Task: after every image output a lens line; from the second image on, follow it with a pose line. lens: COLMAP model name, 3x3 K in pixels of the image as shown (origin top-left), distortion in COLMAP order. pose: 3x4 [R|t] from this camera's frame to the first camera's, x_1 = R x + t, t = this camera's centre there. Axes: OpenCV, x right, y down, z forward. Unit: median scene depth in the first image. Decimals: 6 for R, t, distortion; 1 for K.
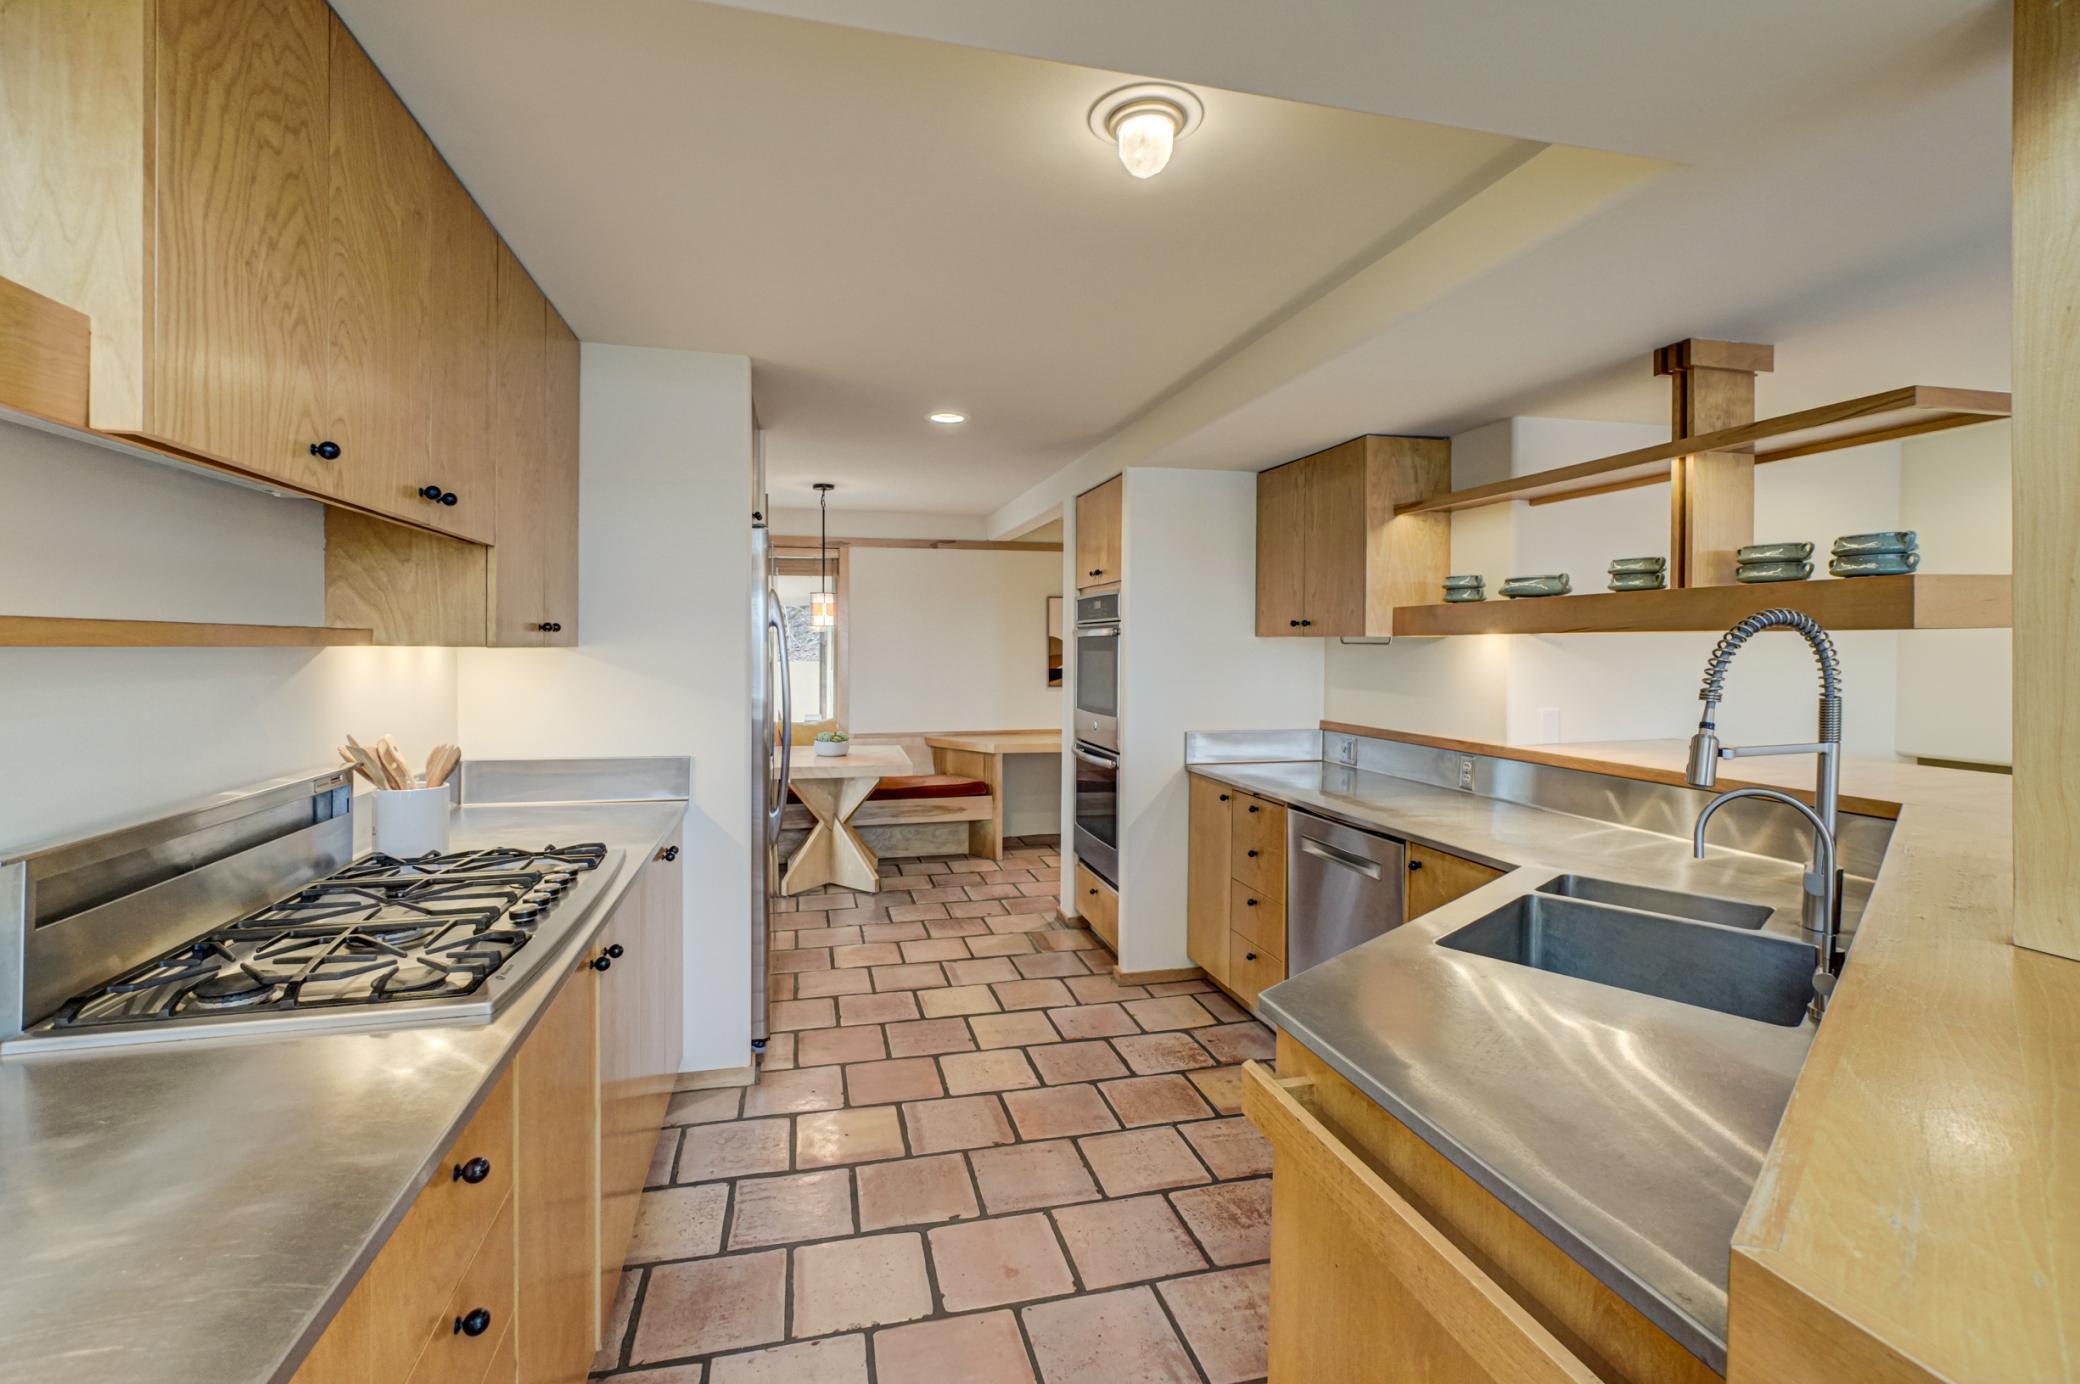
lens RADIAL K [[938.9, 0, 1035.6], [0, 938.9, 651.5], [0, 0, 1]] dist [-0.000914, 0.000007]
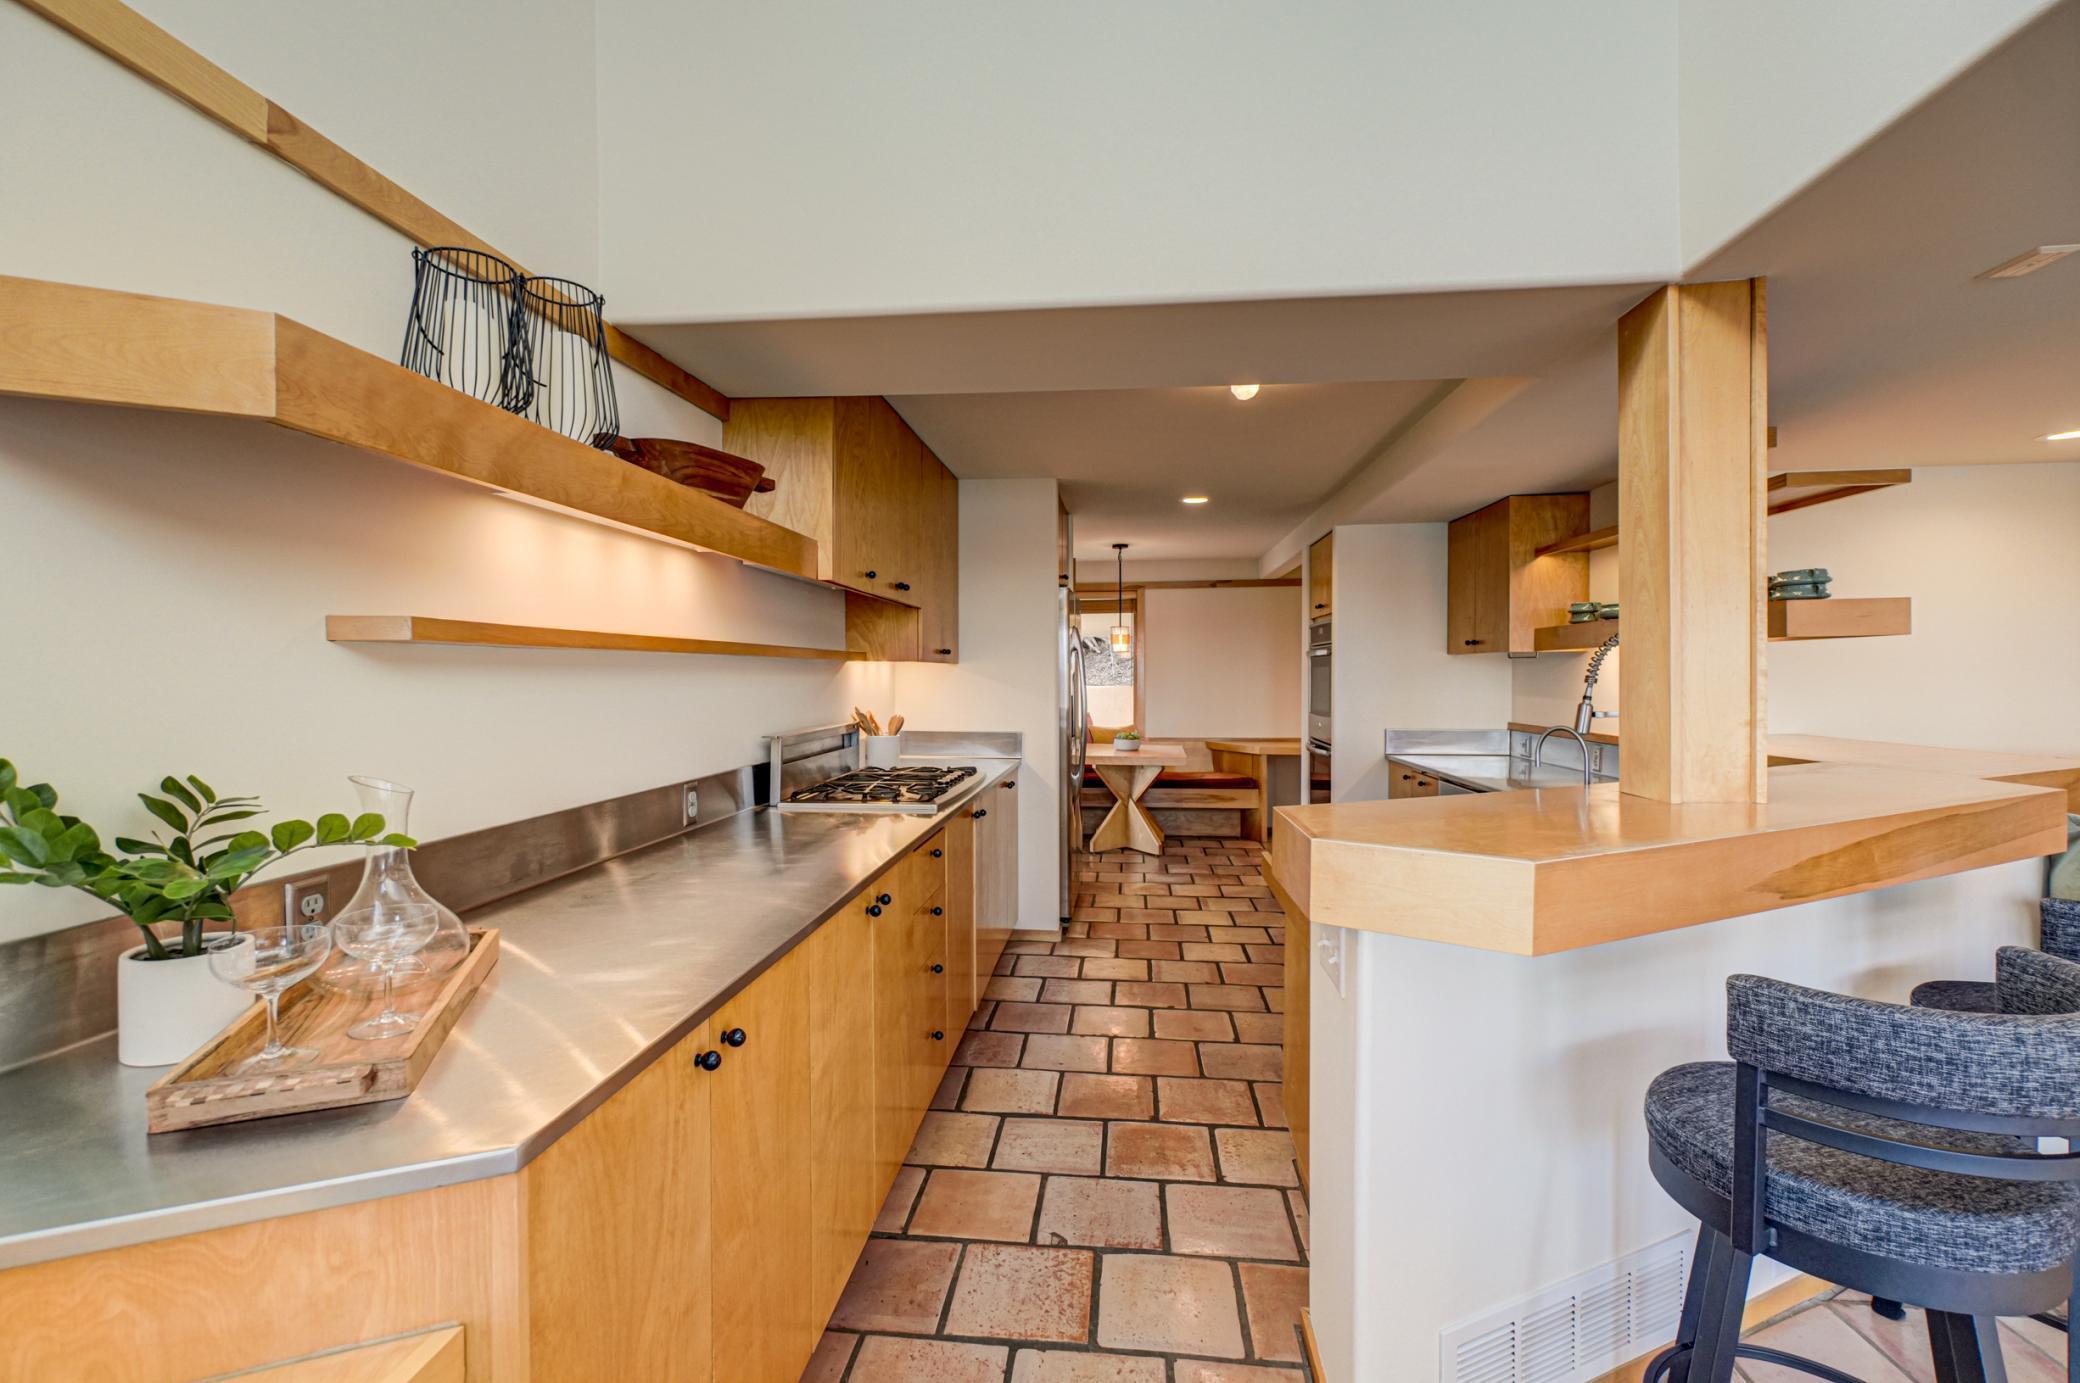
lens RADIAL K [[907.5, 0, 1040.0], [0, 907.5, 691.5], [0, 0, 1]] dist [-0.000035, 0.000269]
pose [[0.941379, 0.000901, -0.337348, 0.160733], [0.003681, 0.999909, 0.012943, 0.020046], [0.337330, -0.013426, 0.941291, -0.390087]]
